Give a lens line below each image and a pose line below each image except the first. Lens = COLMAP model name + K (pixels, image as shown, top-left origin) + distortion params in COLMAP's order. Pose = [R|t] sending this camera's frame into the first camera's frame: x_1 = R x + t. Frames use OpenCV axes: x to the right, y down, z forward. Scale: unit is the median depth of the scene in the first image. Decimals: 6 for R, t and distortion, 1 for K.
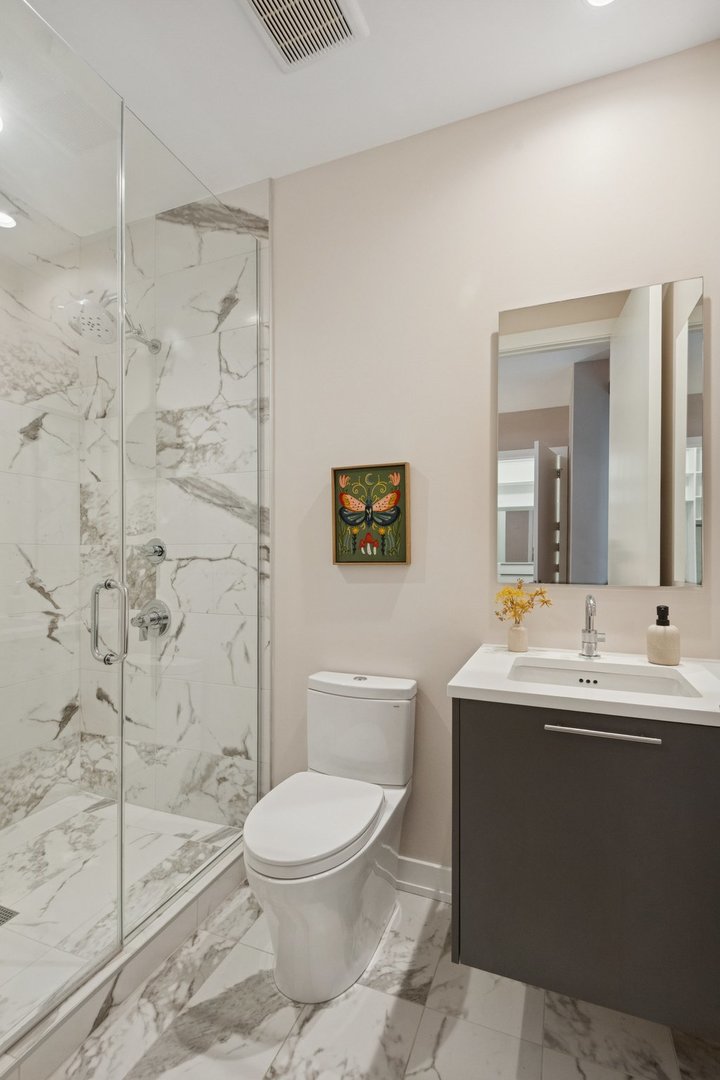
lens RADIAL K [[514.8, 0, 364.3], [0, 514.8, 547.5], [0, 0, 1]] dist [0.004115, -0.000095]
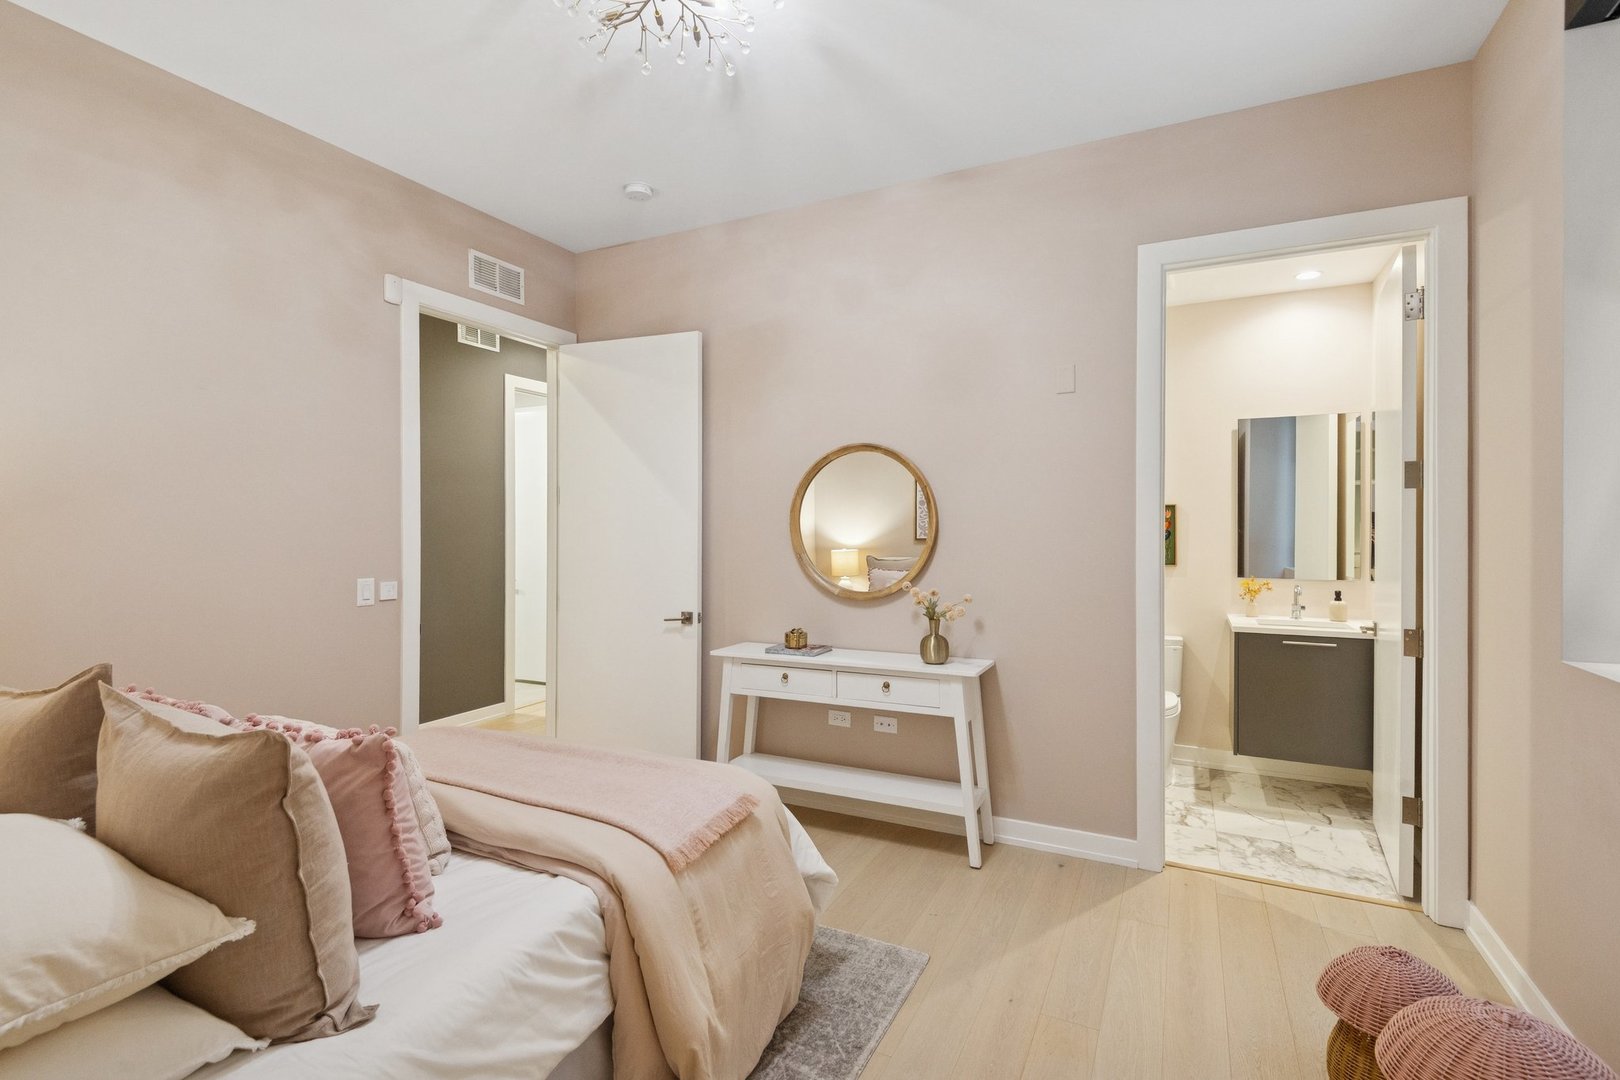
lens RADIAL K [[772.1, 0, 811.0], [0, 772.1, 534.4], [0, 0, 1]] dist [0.004115, -0.000095]
pose [[0.997953, -0.001485, -0.063936, -1.094196], [0.002465, 0.999881, 0.015252, -0.131256], [0.063906, -0.015379, 0.997837, -1.826294]]
